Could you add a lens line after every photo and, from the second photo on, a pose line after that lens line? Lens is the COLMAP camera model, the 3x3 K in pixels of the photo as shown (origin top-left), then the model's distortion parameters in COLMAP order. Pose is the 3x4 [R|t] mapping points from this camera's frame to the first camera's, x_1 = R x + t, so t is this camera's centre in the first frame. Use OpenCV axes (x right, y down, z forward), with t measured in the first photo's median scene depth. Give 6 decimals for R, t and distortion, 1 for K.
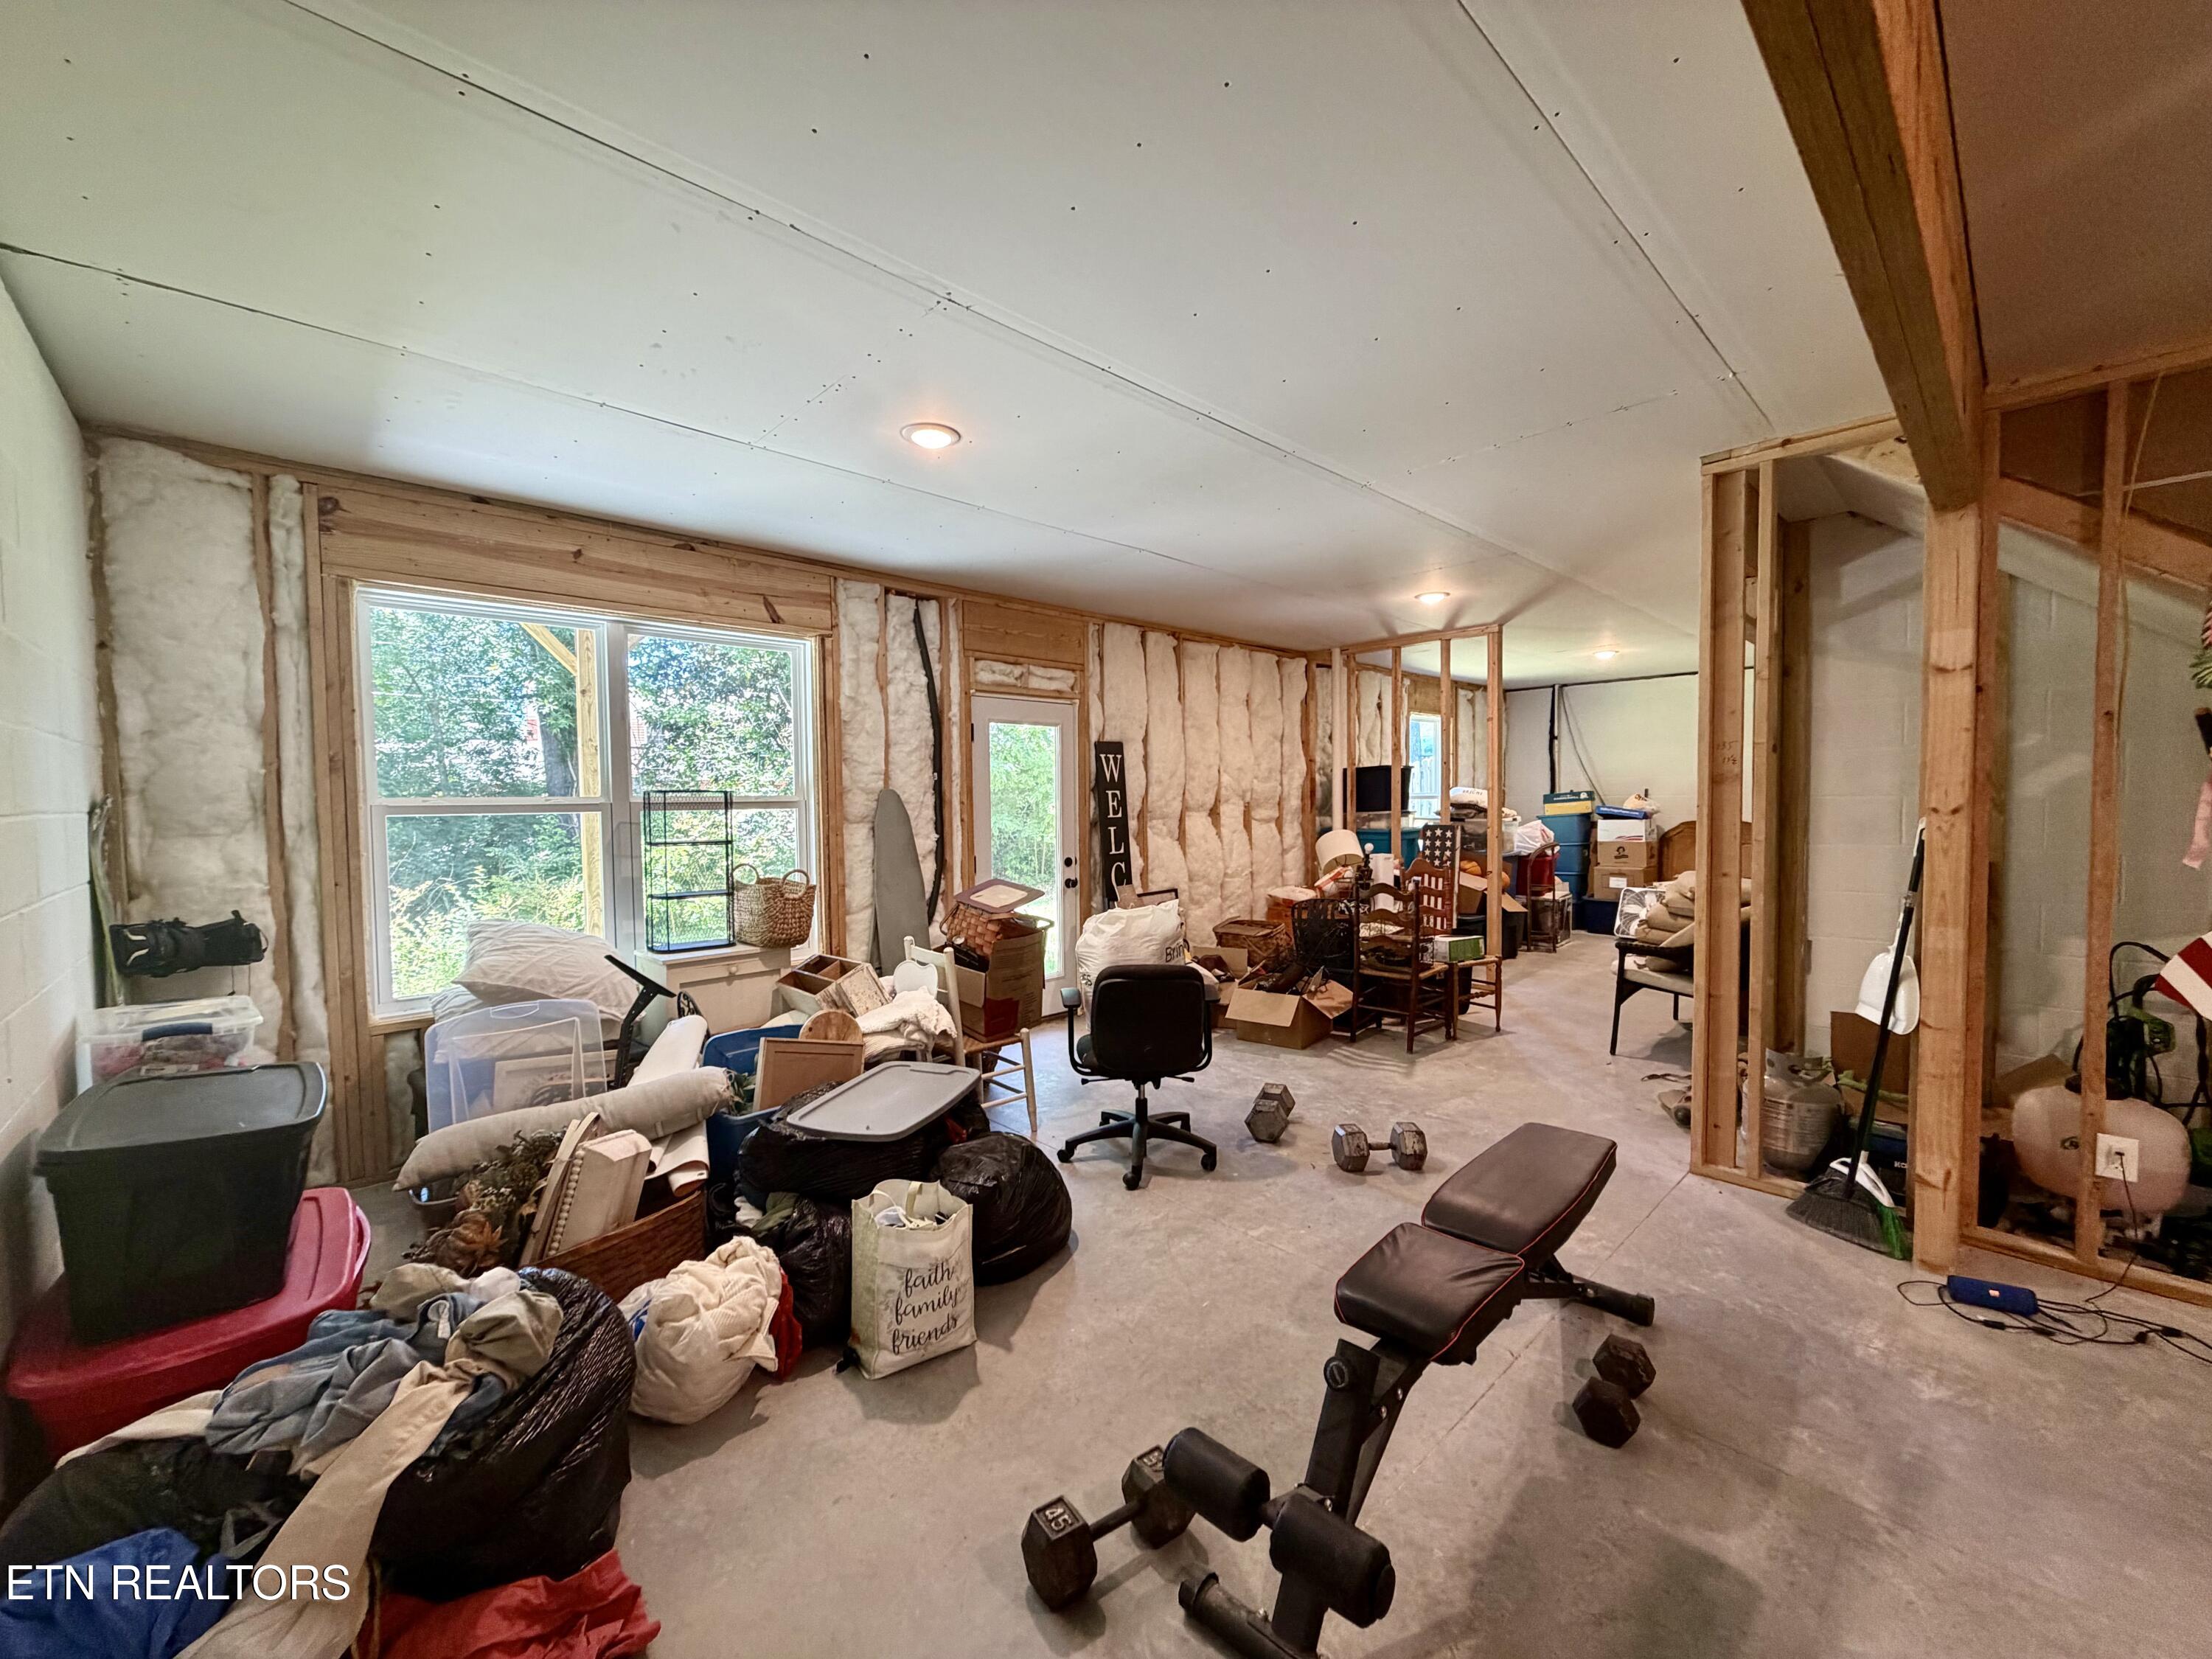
lens RADIAL K [[876.5, 0, 1105.8], [0, 876.5, 833.1], [0, 0, 1]] dist [0.002067, -0.000633]
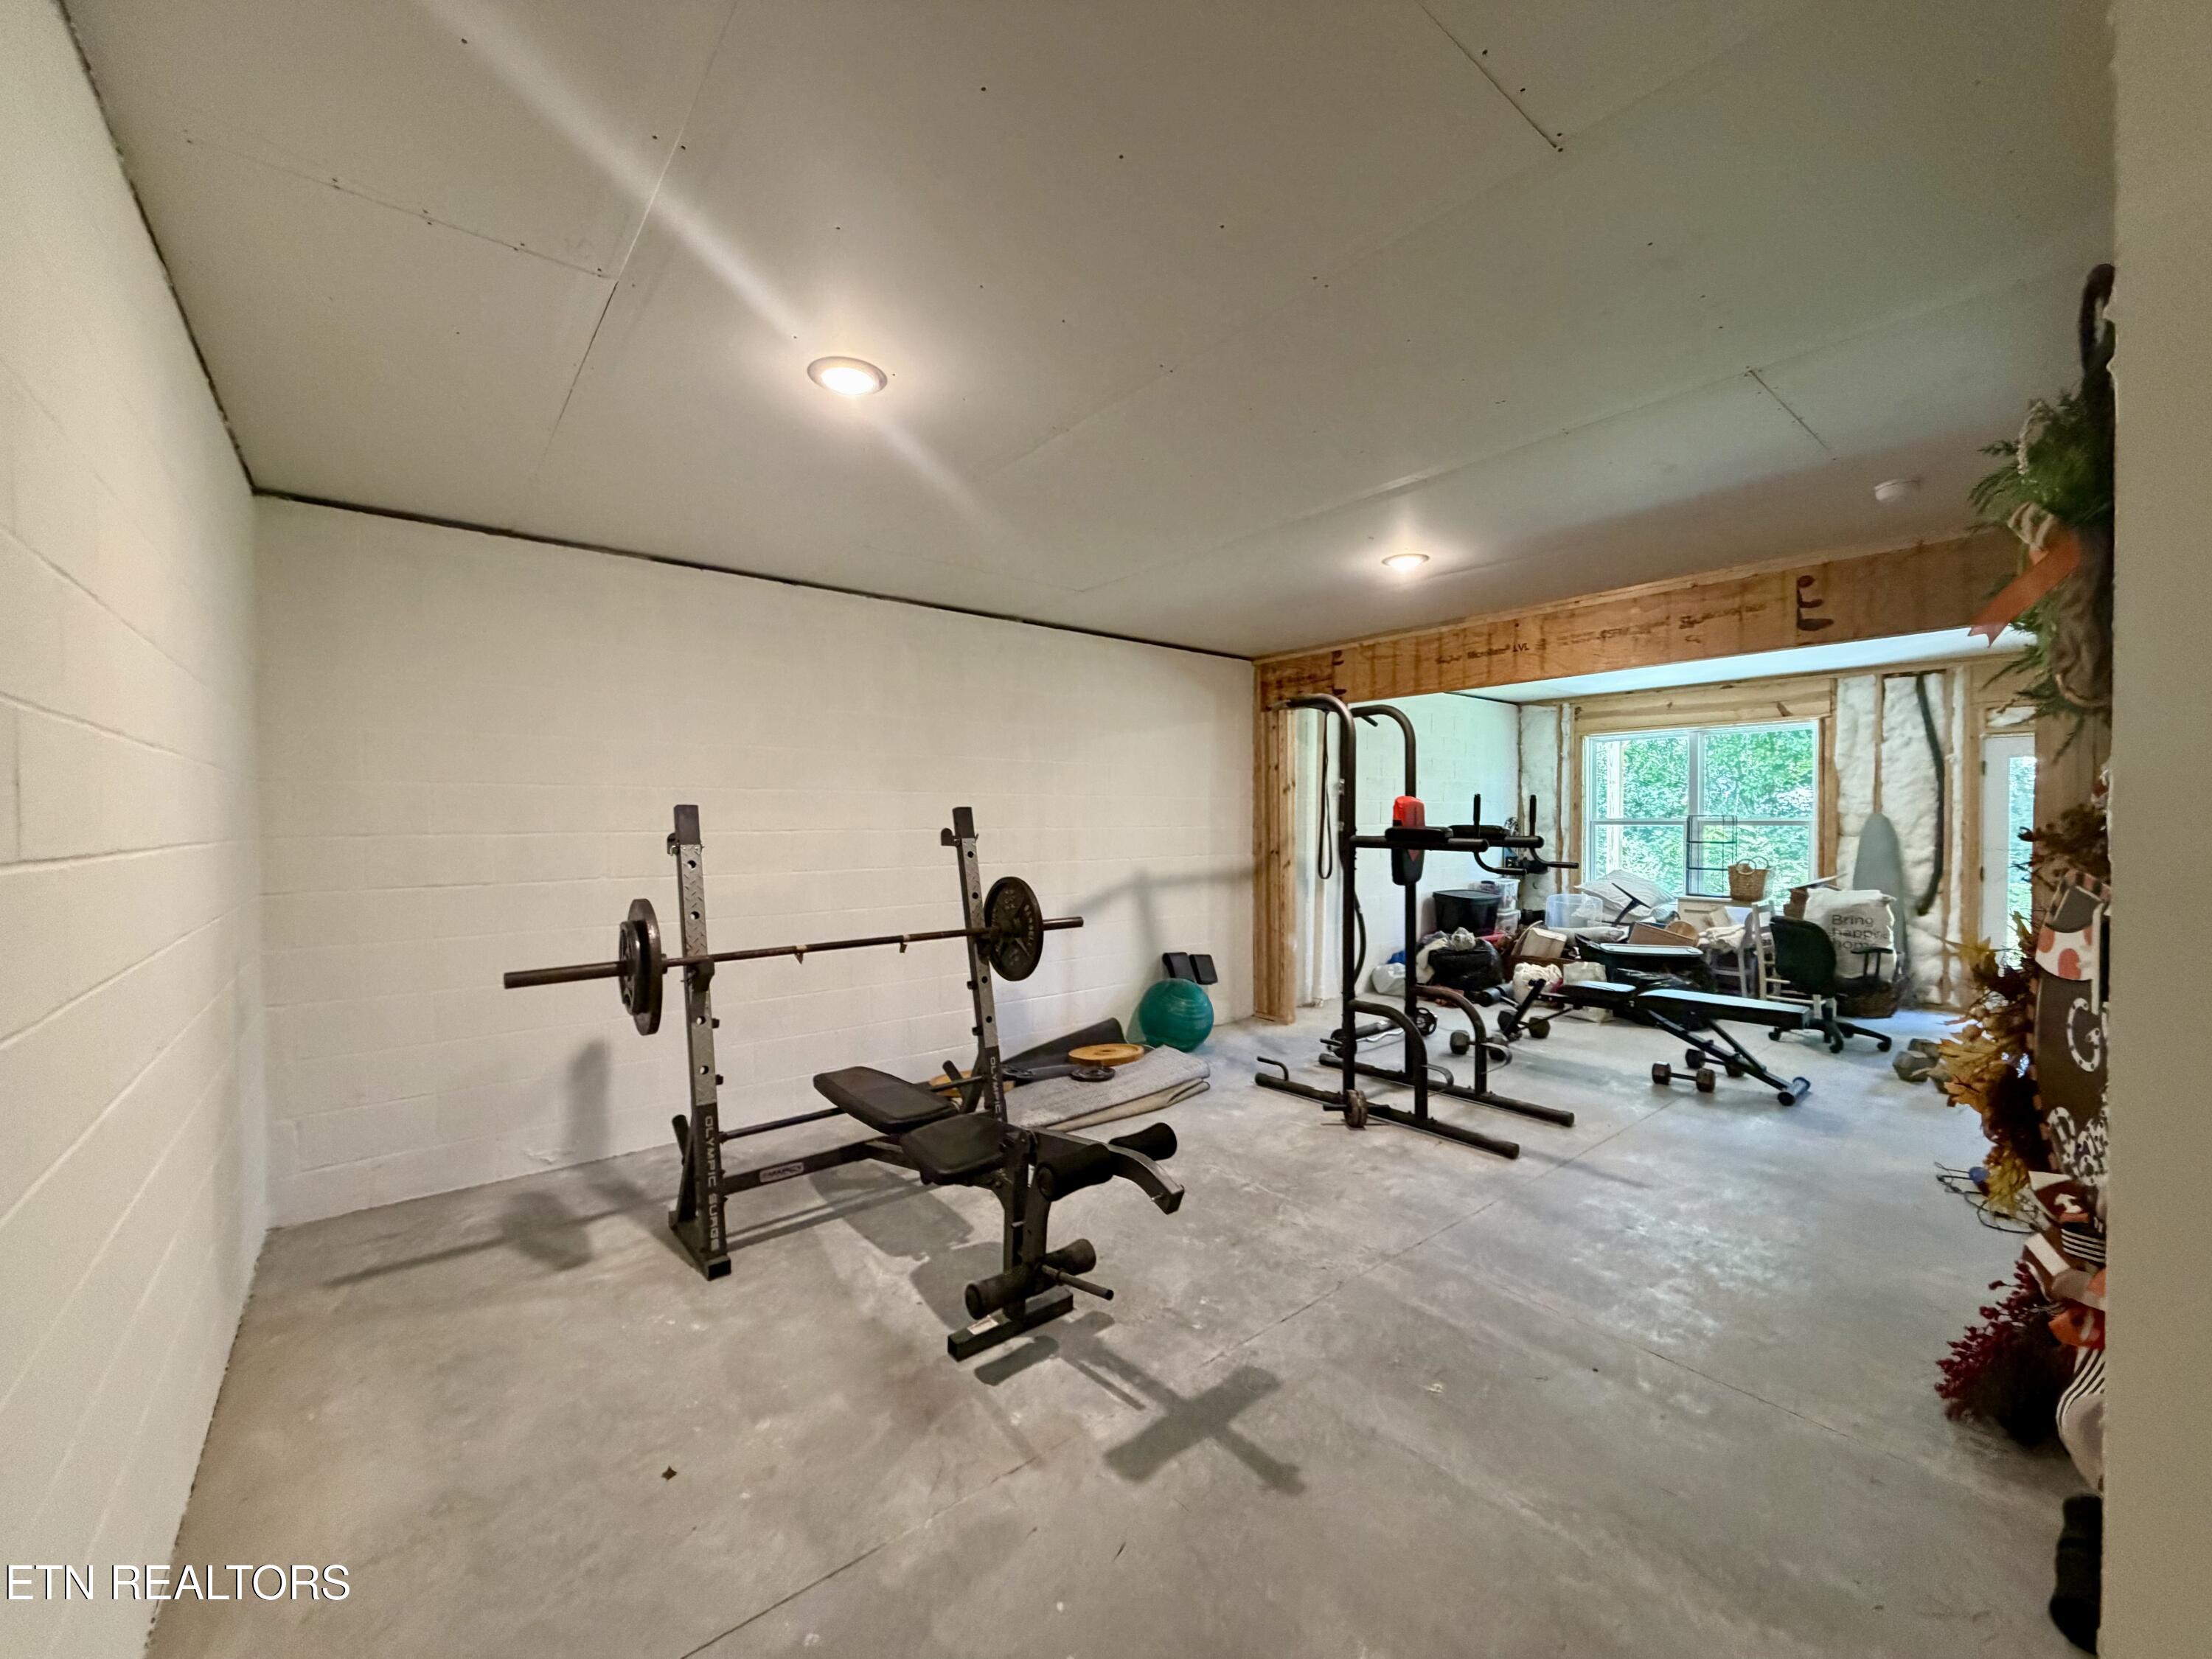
lens RADIAL K [[876.5, 0, 1105.9], [0, 876.5, 834.8], [0, 0, 1]] dist [0.002067, -0.000633]
pose [[-0.061528, 0.023765, -0.997822, 1.300911], [-0.042806, 0.998734, 0.026426, -0.000785], [0.997187, 0.044339, -0.060432, -0.177047]]
